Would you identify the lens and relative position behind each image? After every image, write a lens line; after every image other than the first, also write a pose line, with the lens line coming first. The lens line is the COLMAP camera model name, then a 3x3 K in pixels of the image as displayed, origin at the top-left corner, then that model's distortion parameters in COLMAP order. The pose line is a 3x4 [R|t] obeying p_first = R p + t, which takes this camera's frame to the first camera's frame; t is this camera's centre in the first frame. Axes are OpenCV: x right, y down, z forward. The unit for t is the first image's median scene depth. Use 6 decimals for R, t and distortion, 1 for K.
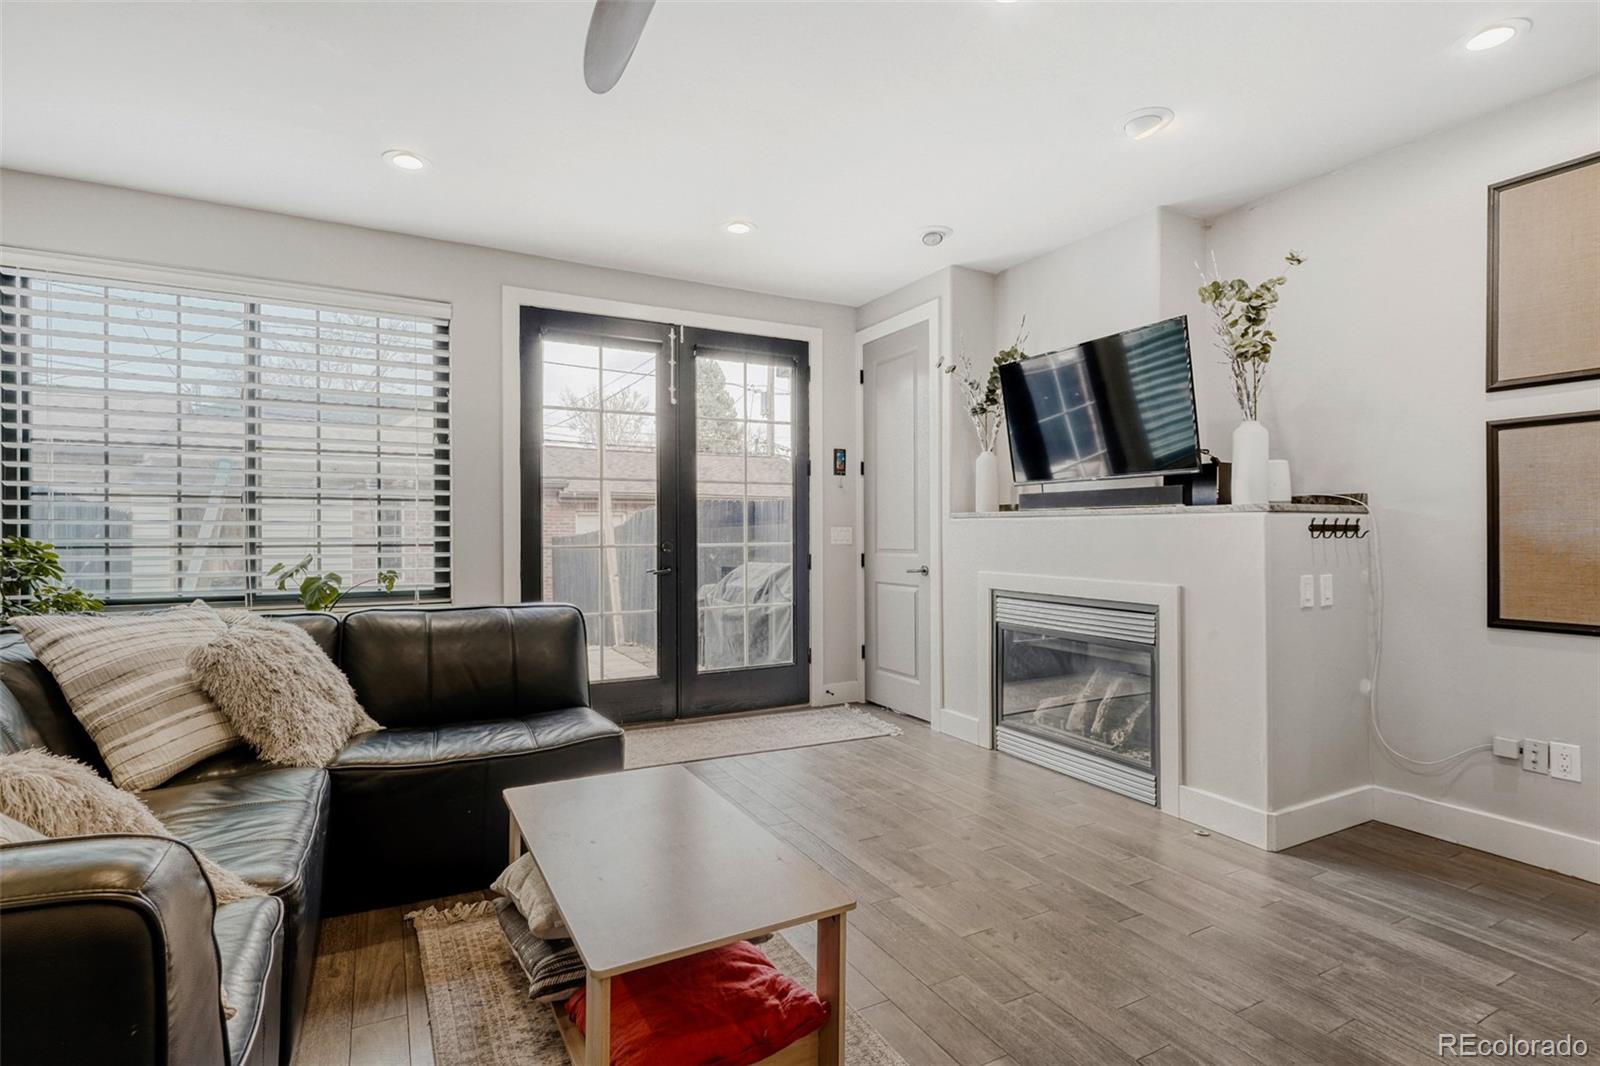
lens RADIAL K [[778.7, 0, 799.5], [0, 778.7, 528.0], [0, 0, 1]] dist [0.001442, -0.006529]
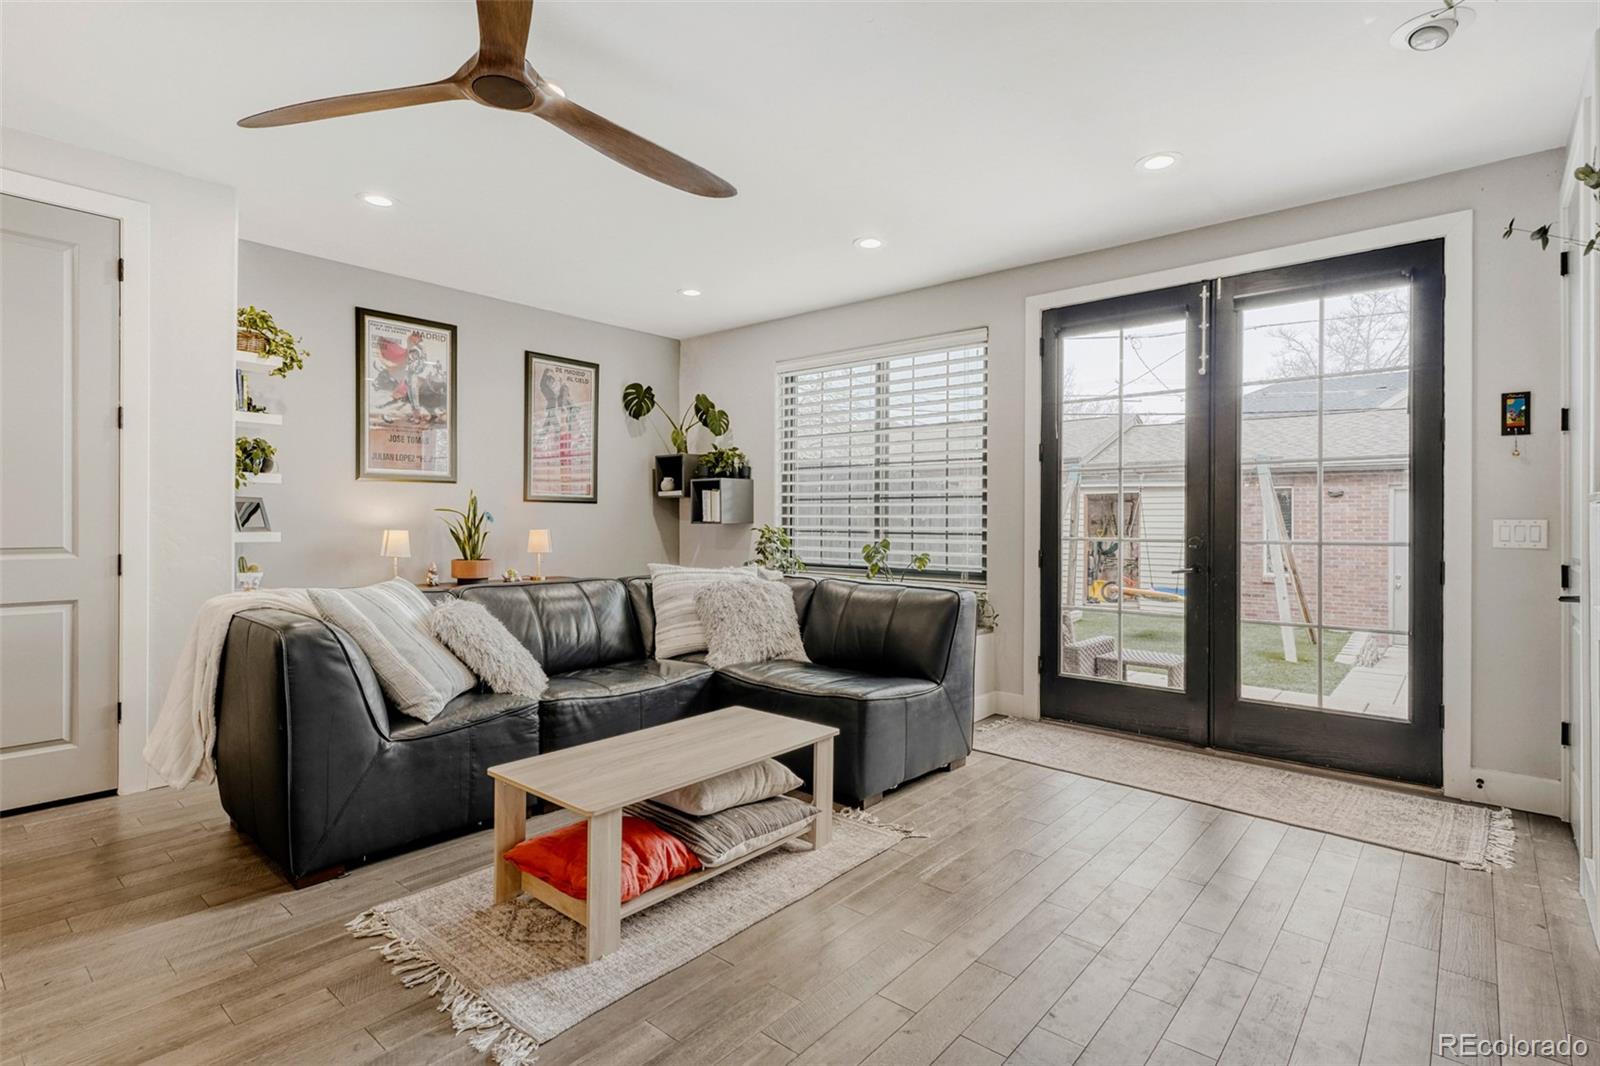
lens RADIAL K [[781.9, 0, 805.1], [0, 781.9, 515.3], [0, 0, 1]] dist [-0.001061, -0.000414]
pose [[0.359548, -0.003432, -0.933120, 0.481522], [-0.000997, 0.999991, -0.004063, -0.002002], [0.933126, 0.002391, 0.359542, 0.292012]]
